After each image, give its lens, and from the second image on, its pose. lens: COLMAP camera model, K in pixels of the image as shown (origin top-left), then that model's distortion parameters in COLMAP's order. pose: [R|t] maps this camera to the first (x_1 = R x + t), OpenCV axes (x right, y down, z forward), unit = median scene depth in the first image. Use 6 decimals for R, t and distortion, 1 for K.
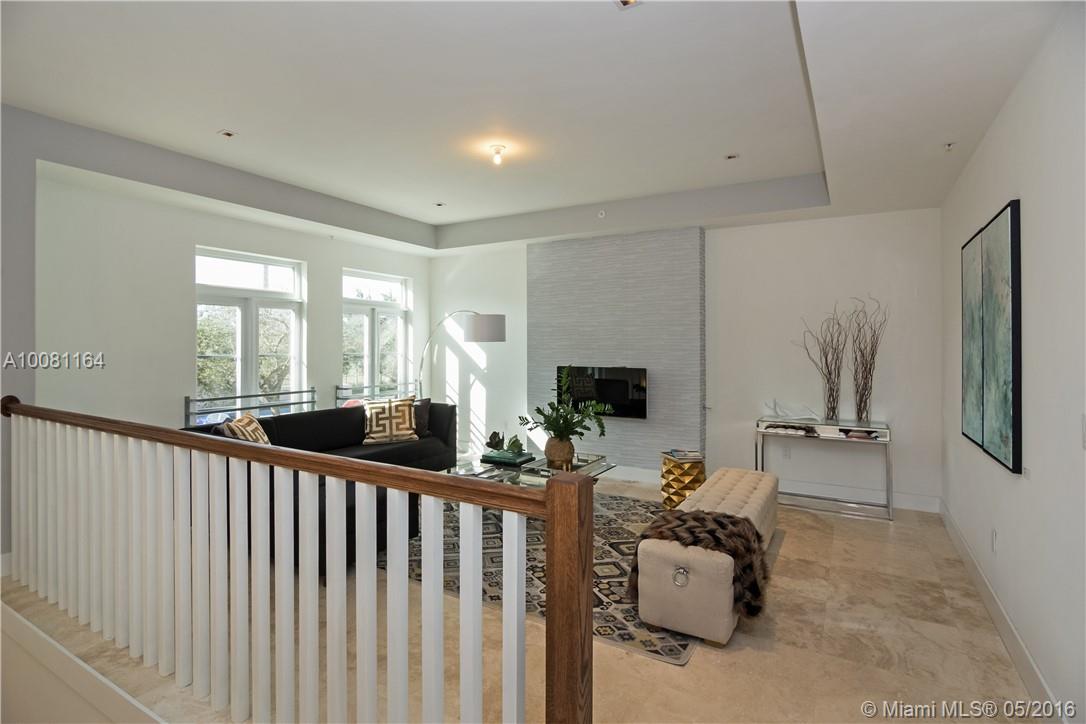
lens RADIAL K [[538.9, 0, 542.6], [0, 538.9, 342.1], [0, 0, 1]] dist [-0.008230, -0.001402]
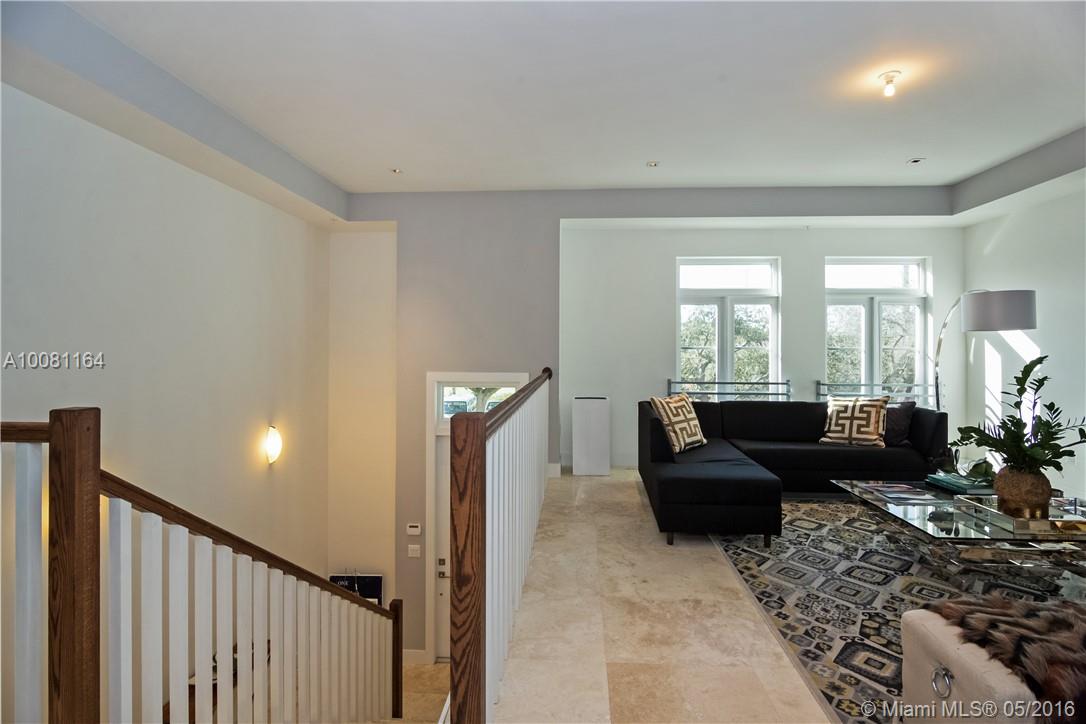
lens RADIAL K [[538.9, 0, 542.6], [0, 538.9, 342.1], [0, 0, 1]] dist [-0.008230, -0.001402]
pose [[0.445058, -0.010345, -0.895442, 0.281173], [-0.001005, 0.999927, -0.012051, 0.026572], [0.895501, 0.006263, 0.445015, 0.149342]]
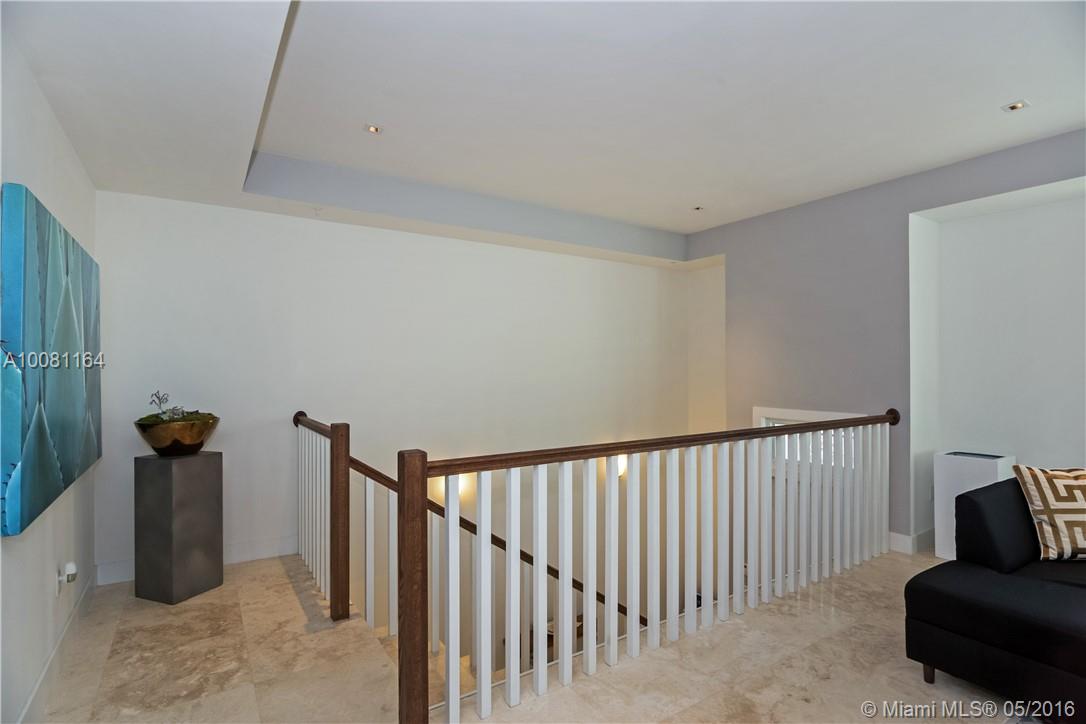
lens RADIAL K [[533.4, 0, 543.0], [0, 533.4, 362.0], [0, 0, 1]] dist [-0.013293, 0.000178]
pose [[-0.450004, -0.013670, -0.892922, 0.299630], [0.002983, 0.999854, -0.016811, 0.005677], [0.893022, -0.010228, -0.449897, 0.489093]]
